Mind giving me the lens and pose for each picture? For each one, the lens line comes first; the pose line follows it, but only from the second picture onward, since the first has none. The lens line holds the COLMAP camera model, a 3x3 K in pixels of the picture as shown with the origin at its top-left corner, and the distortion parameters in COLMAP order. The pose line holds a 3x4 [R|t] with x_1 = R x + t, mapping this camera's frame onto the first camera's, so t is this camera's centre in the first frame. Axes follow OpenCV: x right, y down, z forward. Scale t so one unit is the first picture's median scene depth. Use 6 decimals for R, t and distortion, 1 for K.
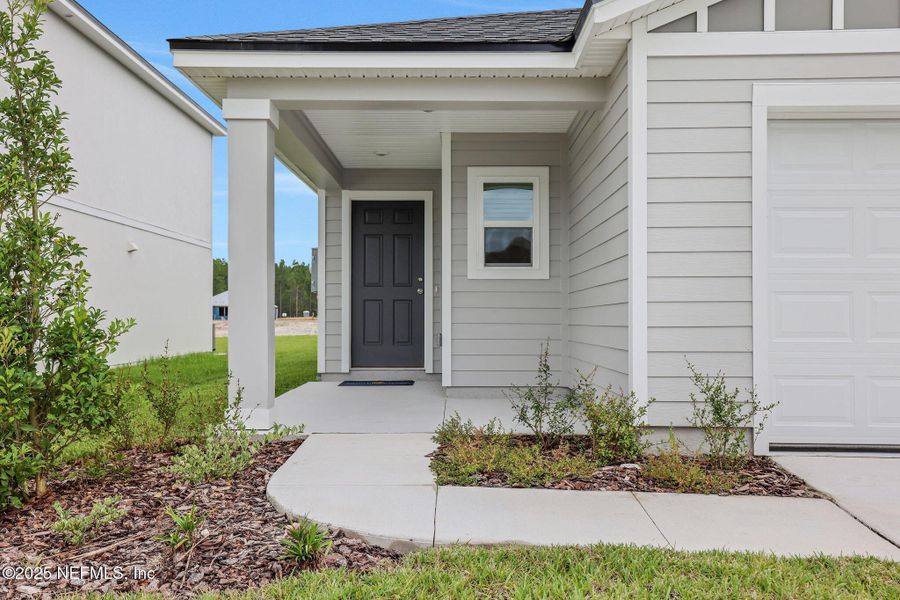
lens RADIAL K [[896.2, 0, 468.0], [0, 896.2, 303.2], [0, 0, 1]] dist [-0.012898, 0.270524]
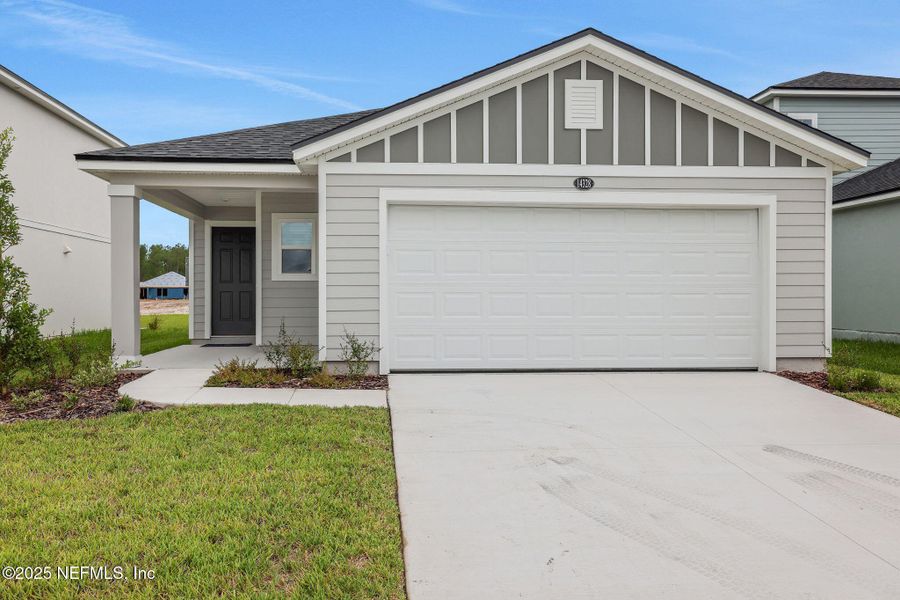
lens RADIAL K [[749.6, 0, 432.5], [0, 749.6, 291.6], [0, 0, 1]] dist [0.041698, 0.010086]
pose [[0.996623, -0.000634, 0.082105, 0.183200], [-0.000020, 0.999968, 0.007969, -0.017806], [-0.082108, -0.007944, 0.996592, -0.412001]]
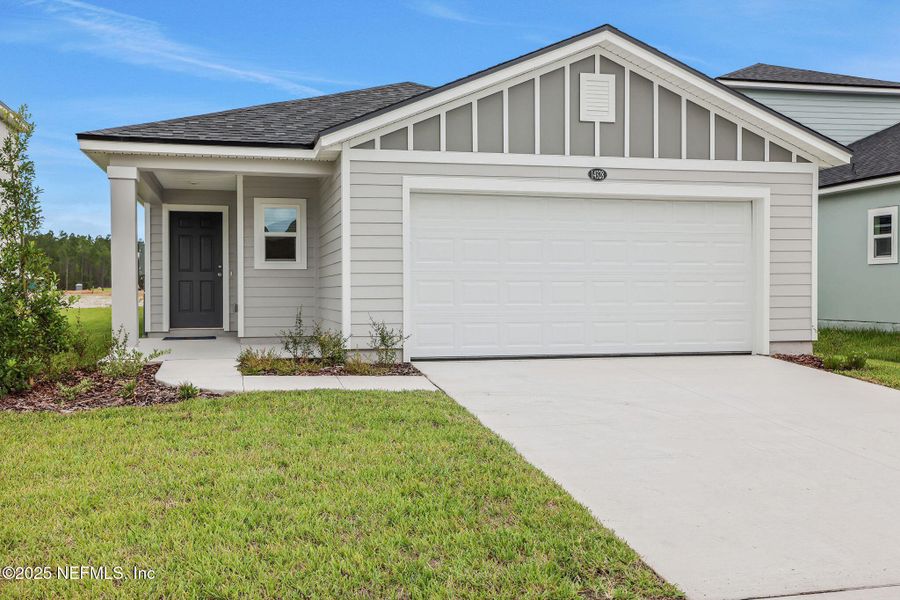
lens RADIAL K [[821.9, 0, 434.9], [0, 821.9, 291.7], [0, 0, 1]] dist [0.053352, 0.006662]
pose [[0.975559, -0.003613, 0.219709, -0.009355], [-0.000335, 0.999839, 0.017930, -0.013064], [-0.219738, -0.017565, 0.975401, -0.491536]]
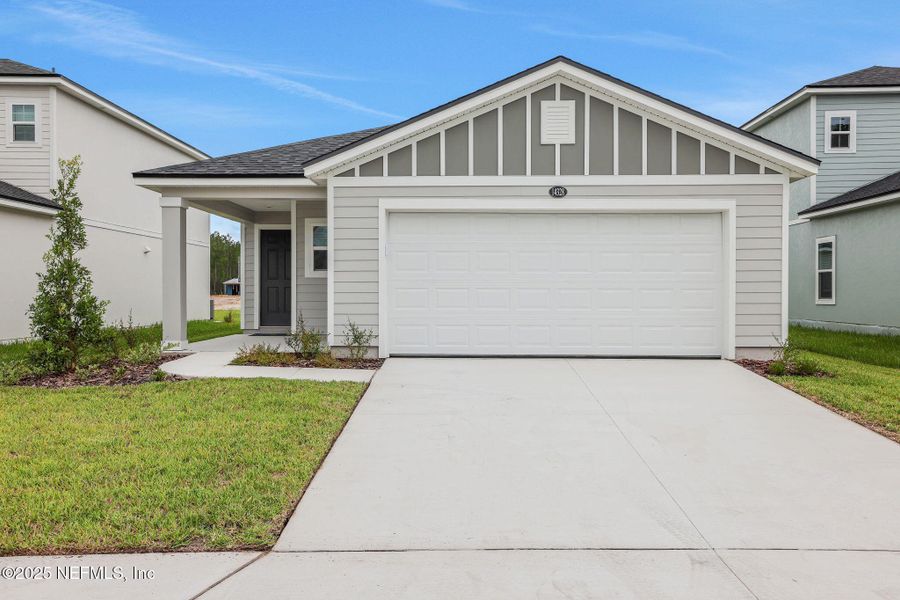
lens RADIAL K [[749.6, 0, 432.5], [0, 749.6, 291.6], [0, 0, 1]] dist [0.041698, 0.010086]
pose [[0.999687, 0.000468, -0.025018, 0.310747], [-0.000149, 0.999919, 0.012762, -0.017537], [0.025022, -0.012754, 0.999606, -0.579349]]
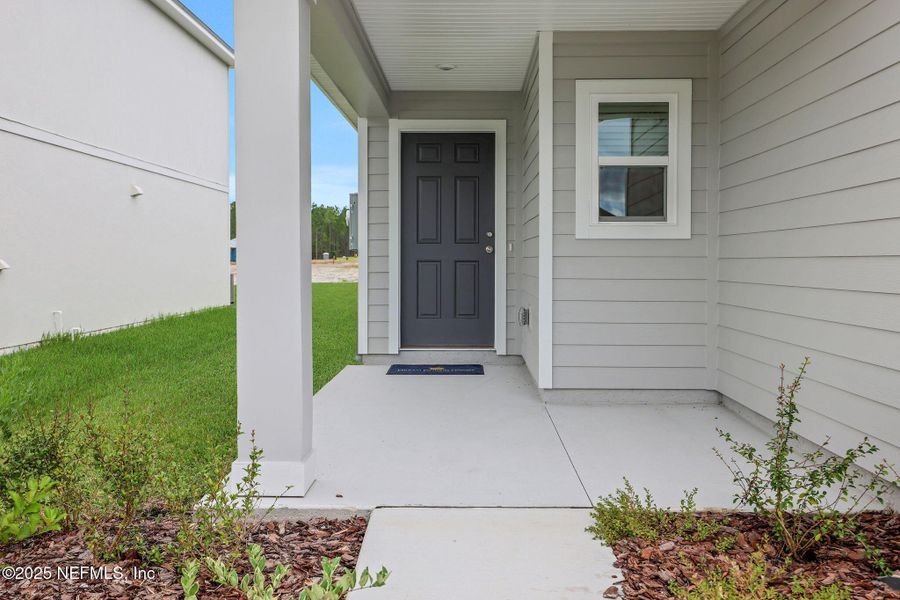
lens RADIAL K [[896.1, 0, 468.2], [0, 896.1, 270.7], [0, 0, 1]] dist [0.051731, 0.007130]
pose [[0.999747, 0.002757, -0.022318, -0.070339], [-0.002158, 0.999638, 0.026820, -0.020510], [0.022384, -0.026765, 0.999391, 0.286183]]
